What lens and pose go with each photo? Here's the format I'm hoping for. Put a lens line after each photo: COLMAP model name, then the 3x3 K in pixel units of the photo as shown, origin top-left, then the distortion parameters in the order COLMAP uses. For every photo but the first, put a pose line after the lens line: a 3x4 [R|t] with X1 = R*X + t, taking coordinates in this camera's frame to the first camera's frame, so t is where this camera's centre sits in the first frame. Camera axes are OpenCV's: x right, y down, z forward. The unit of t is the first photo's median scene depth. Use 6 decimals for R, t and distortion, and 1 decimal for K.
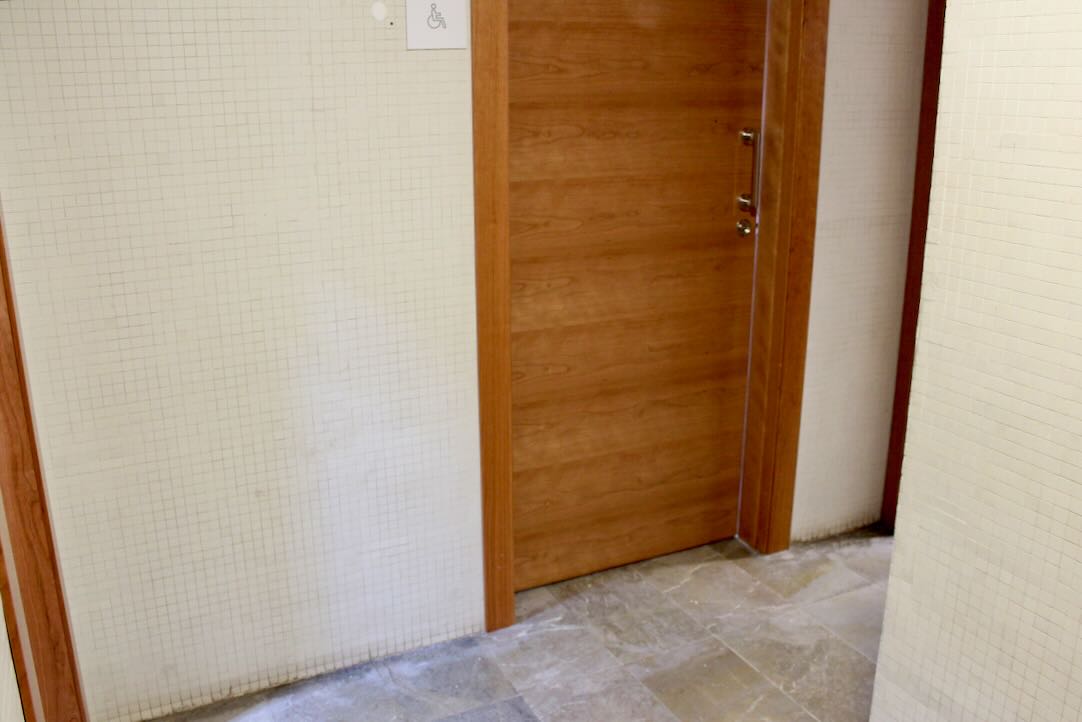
lens RADIAL K [[899.8, 0, 541.0], [0, 899.8, 361.0], [0, 0, 1]] dist [-0.168893, 0.146167]
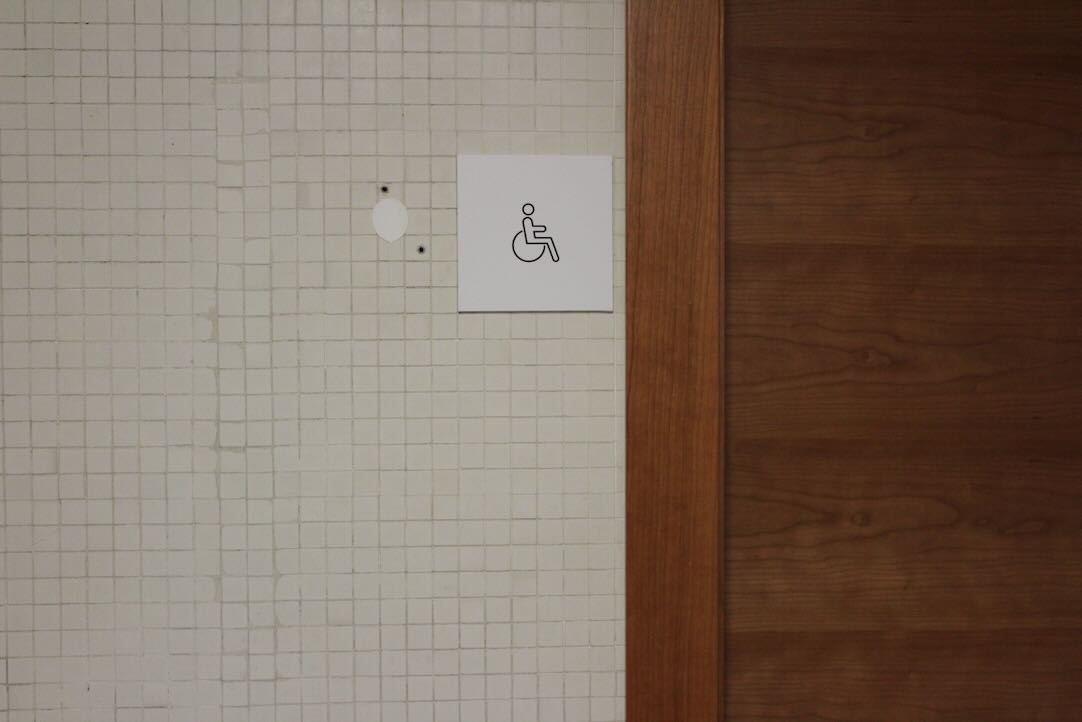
lens RADIAL K [[1634.9, 0, 541.9], [0, 1634.9, 414.7], [0, 0, 1]] dist [0.004067, -0.005853]
pose [[0.940046, 0.035648, -0.339178, 0.123355], [-0.120115, 0.965406, -0.231439, -0.116475], [0.319195, 0.258304, 0.911808, 0.283140]]
